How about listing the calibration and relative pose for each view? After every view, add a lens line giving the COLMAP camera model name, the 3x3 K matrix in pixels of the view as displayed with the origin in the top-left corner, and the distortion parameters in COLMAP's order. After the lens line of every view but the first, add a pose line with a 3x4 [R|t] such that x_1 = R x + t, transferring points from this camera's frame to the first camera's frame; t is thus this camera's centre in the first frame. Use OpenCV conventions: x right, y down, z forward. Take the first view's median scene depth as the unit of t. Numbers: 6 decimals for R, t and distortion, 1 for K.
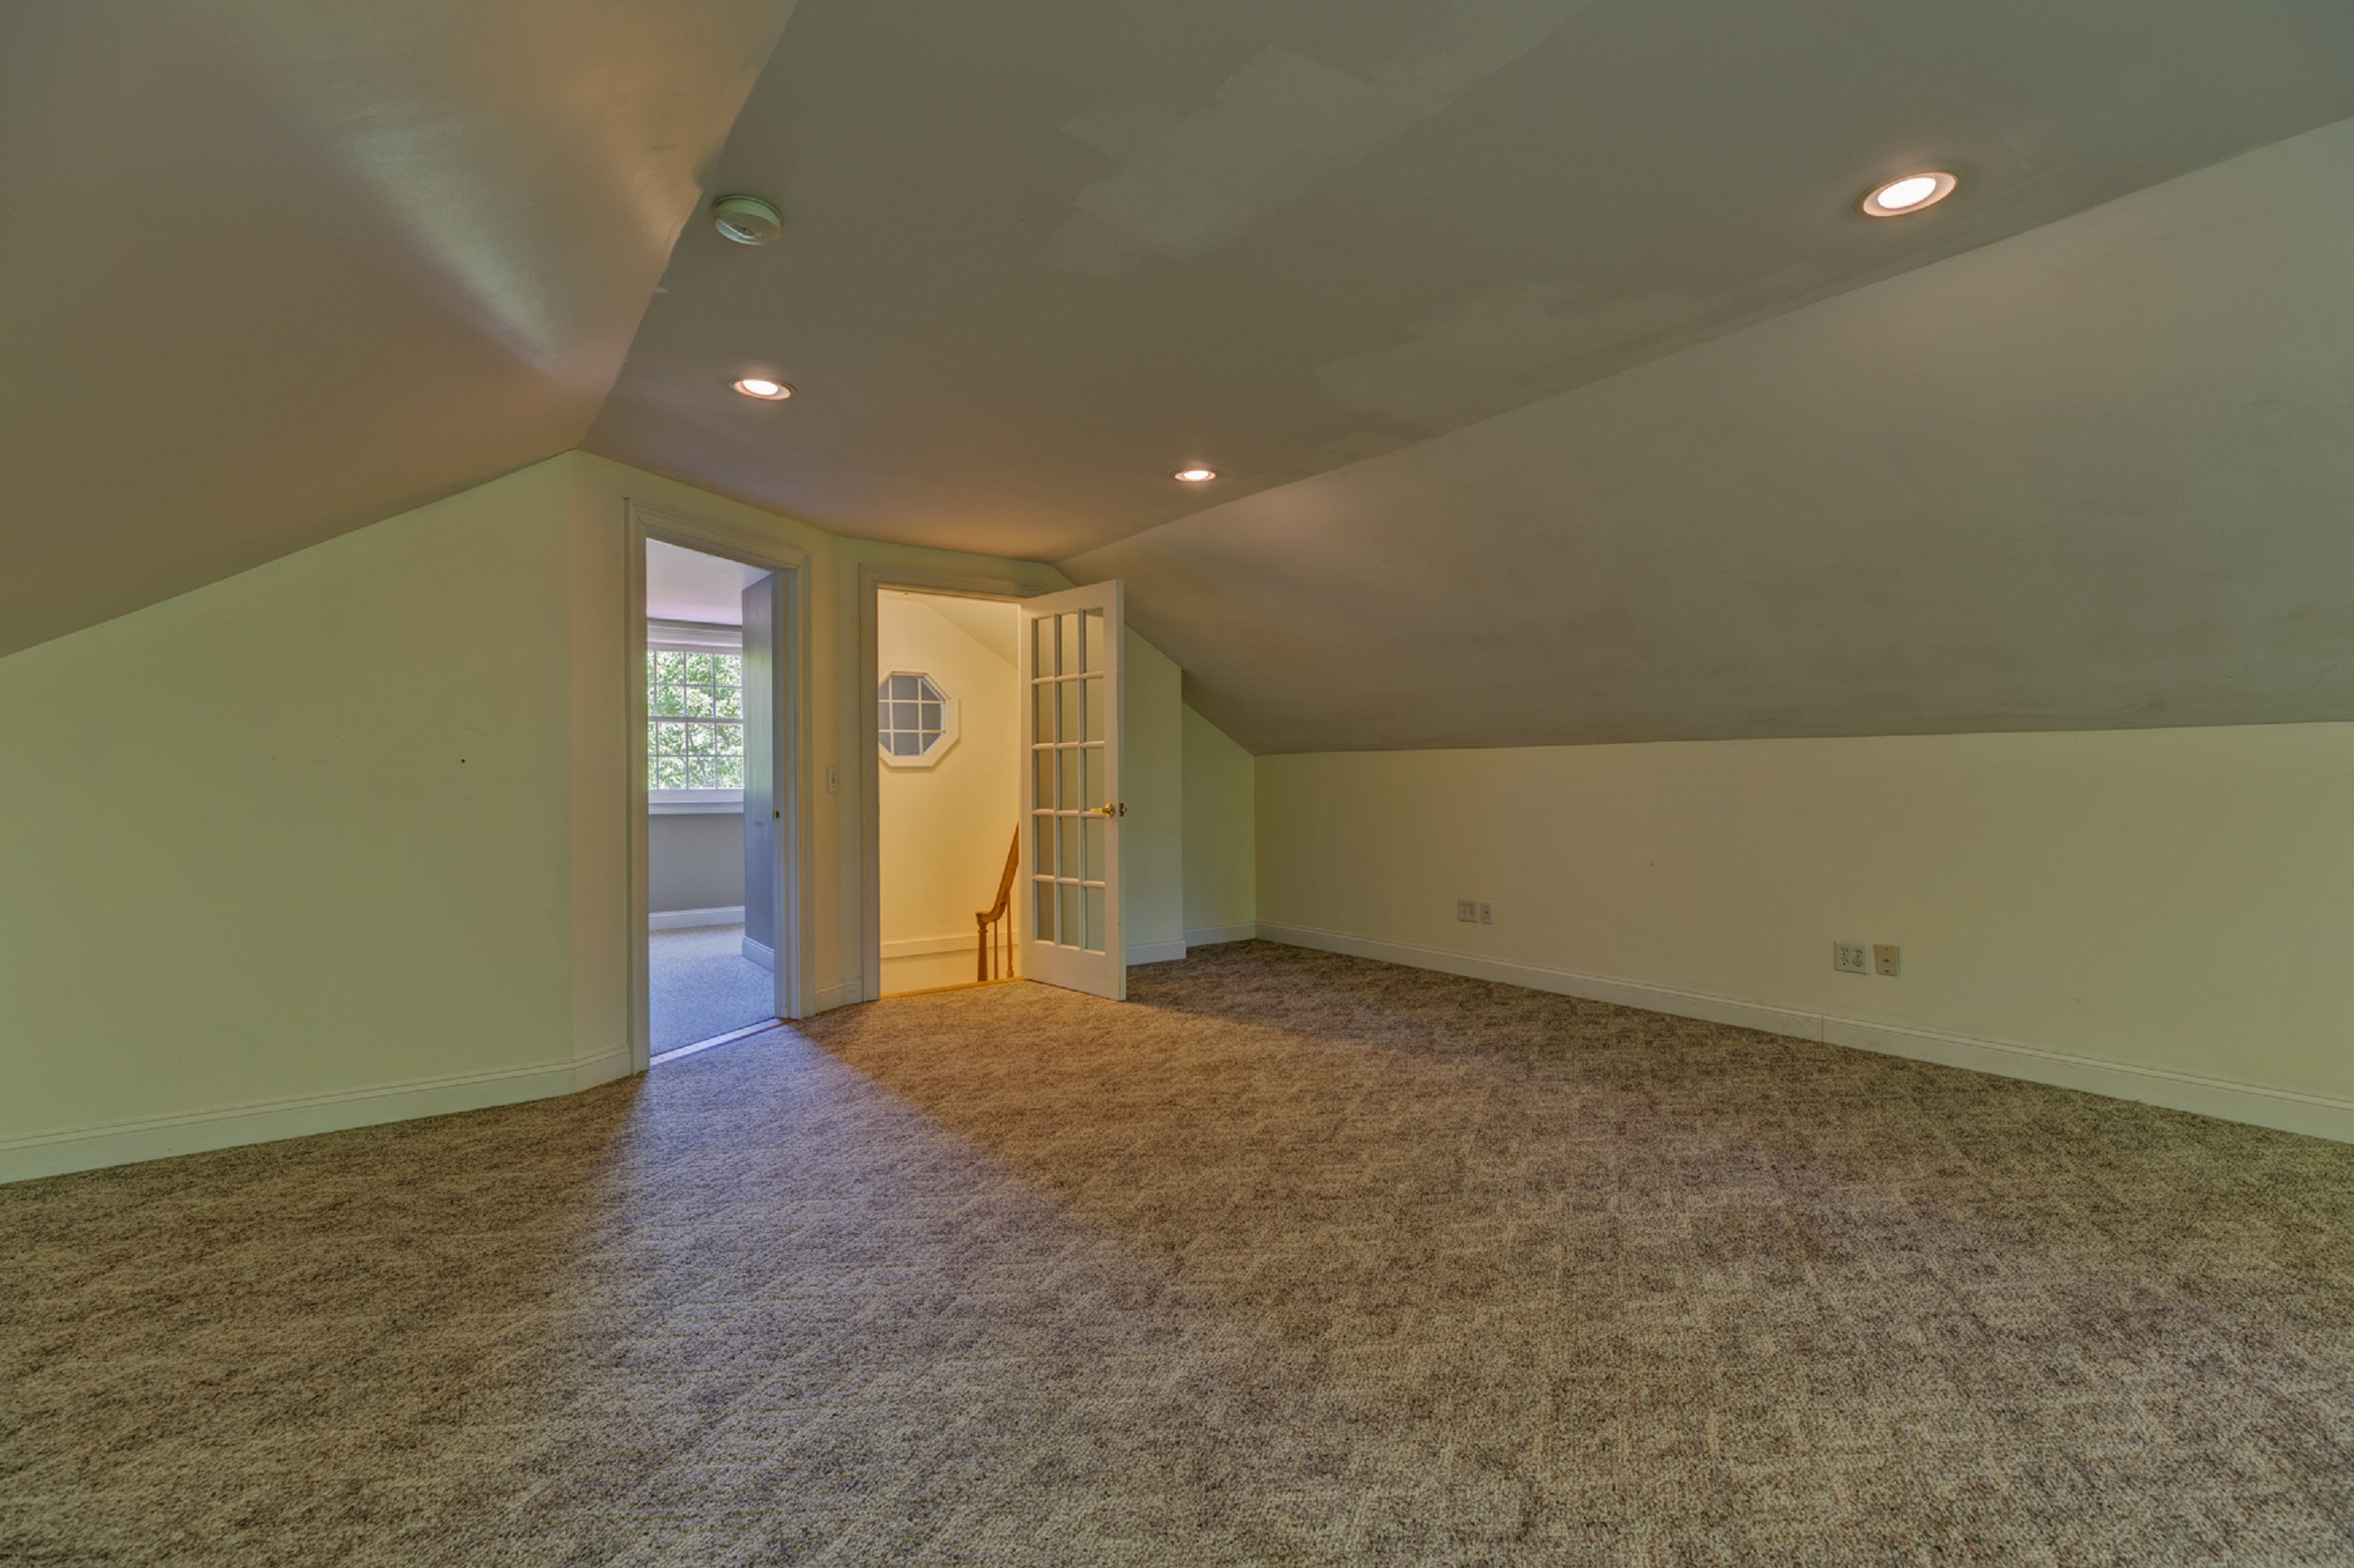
lens RADIAL K [[1048.9, 0, 1177.0], [0, 1048.9, 784.0], [0, 0, 1]] dist [0.002894, 0.000085]
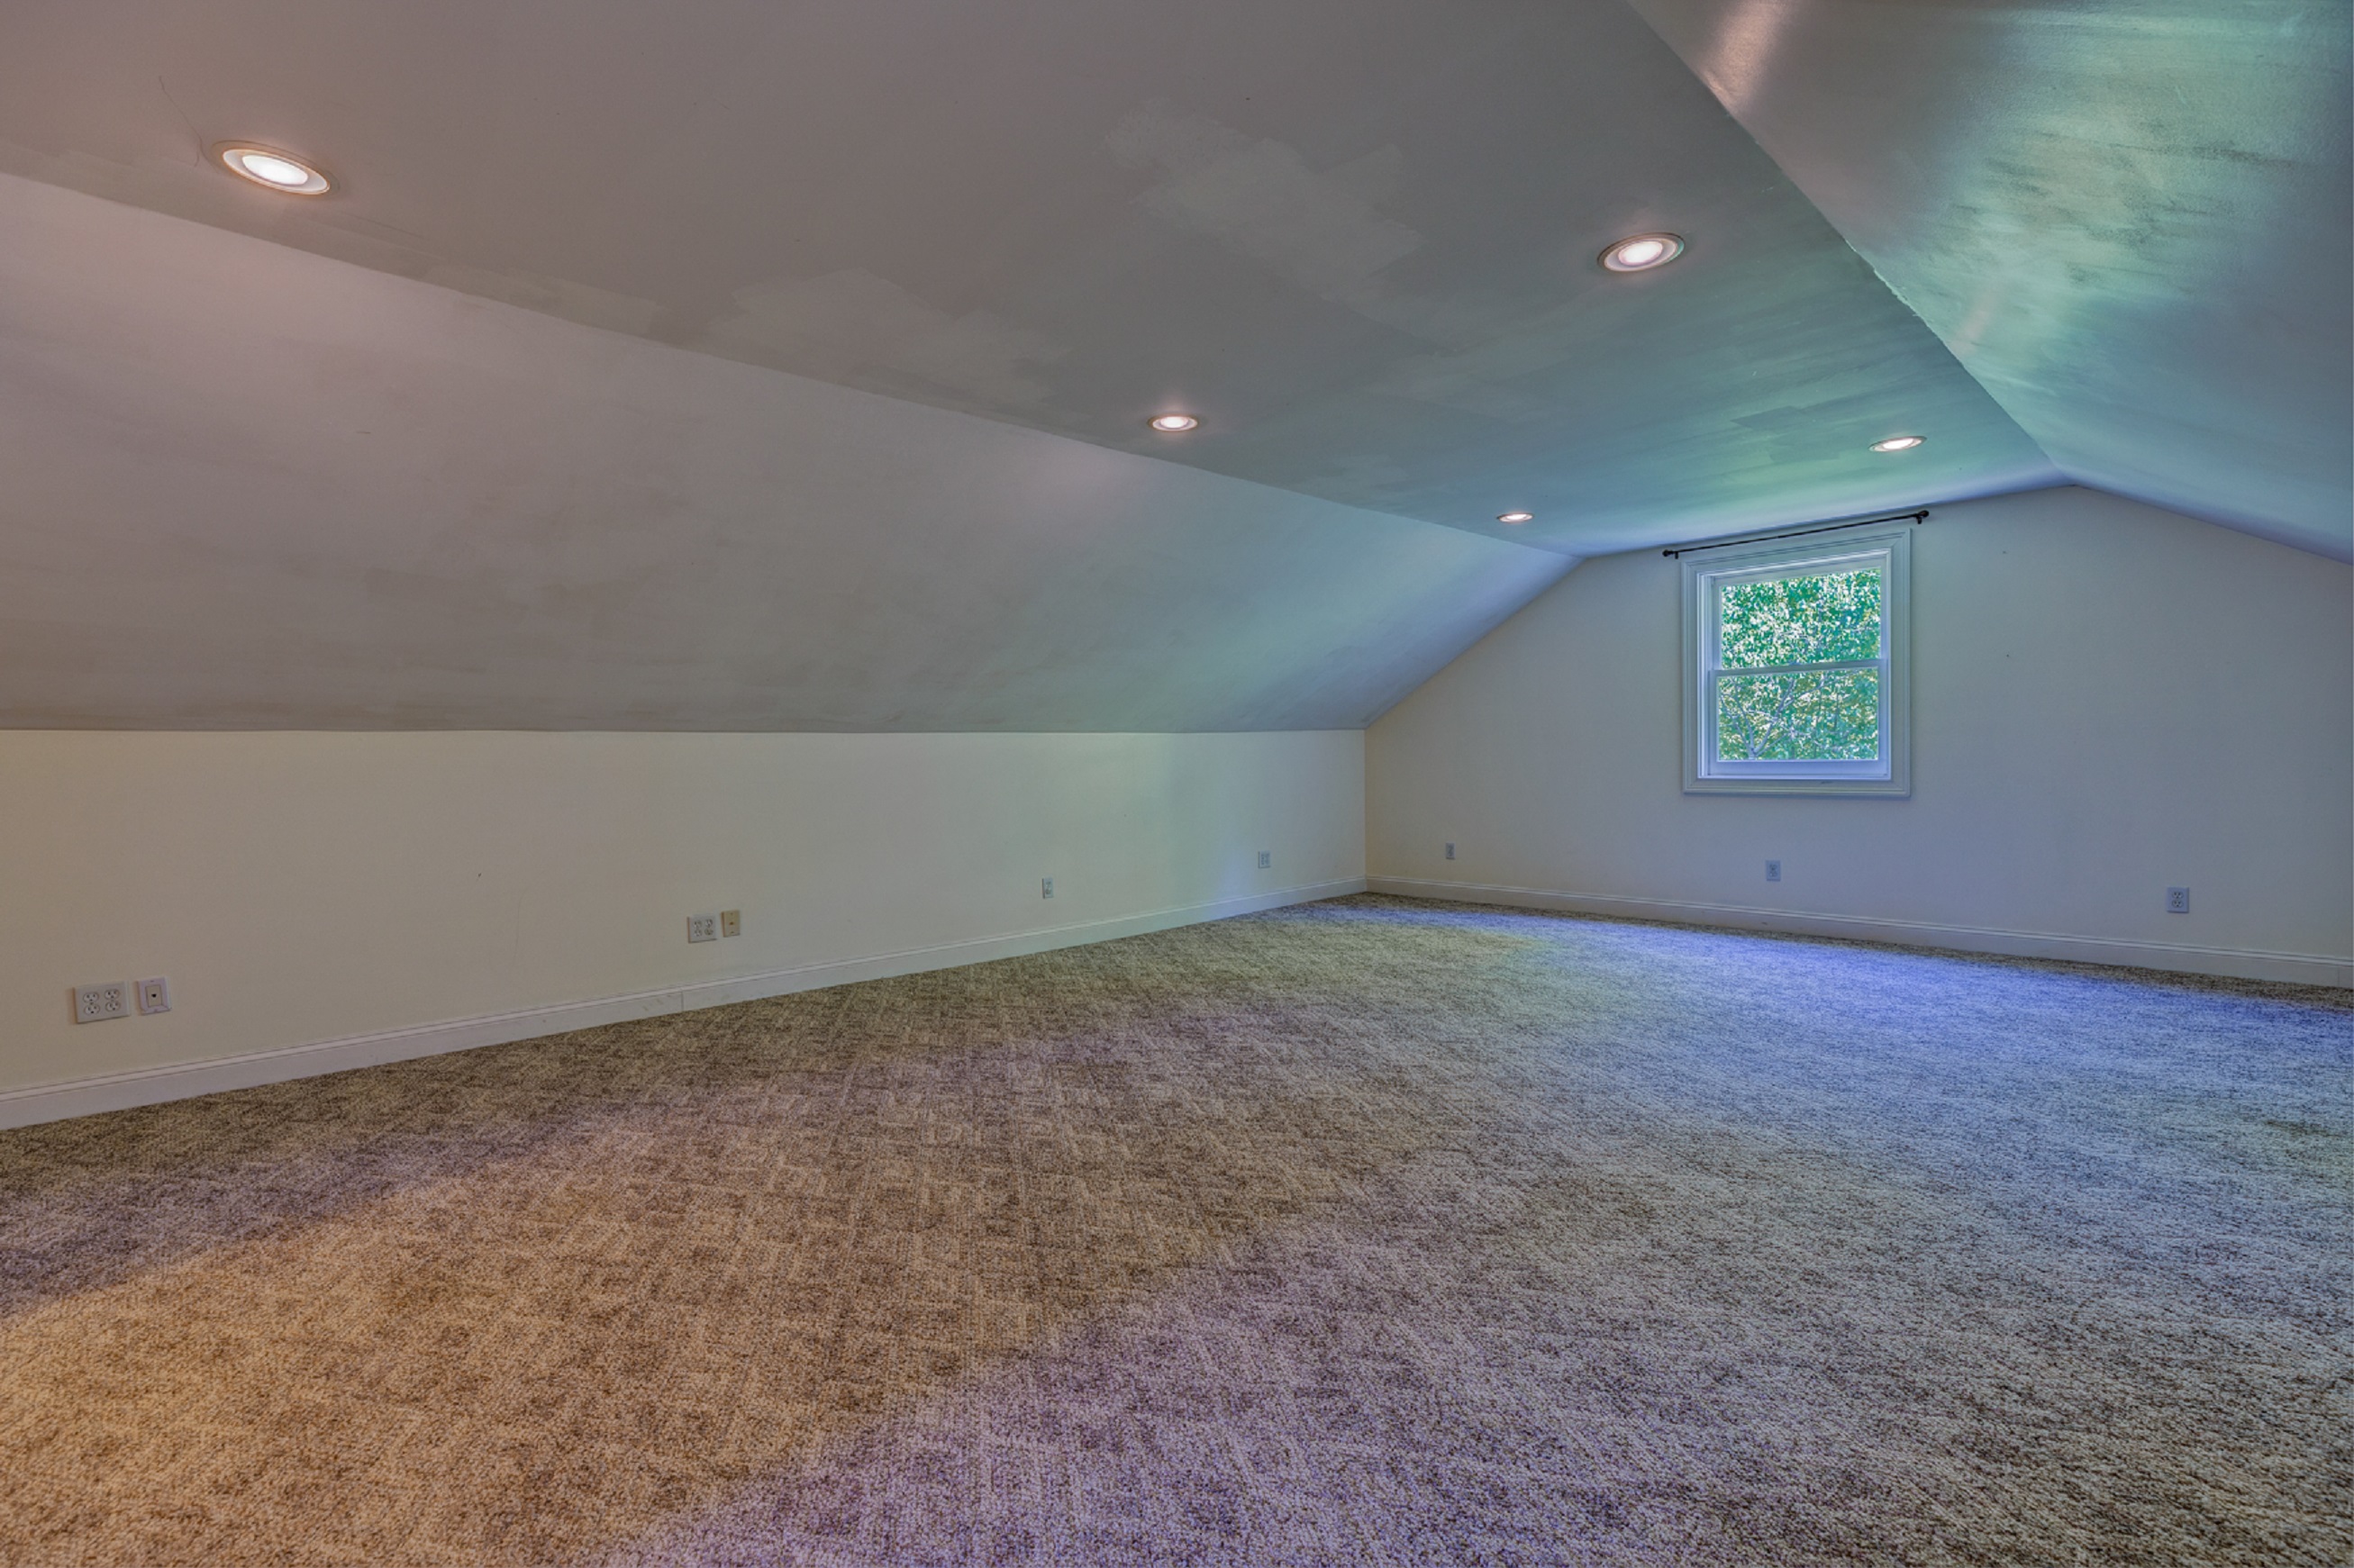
lens RADIAL K [[1048.9, 0, 1177.0], [0, 1048.9, 784.0], [0, 0, 1]] dist [0.002894, 0.000085]
pose [[-0.124714, -0.018339, 0.992023, -0.799698], [0.027352, 0.999386, 0.021914, -0.000124], [-0.991816, 0.029867, -0.124136, 0.945108]]
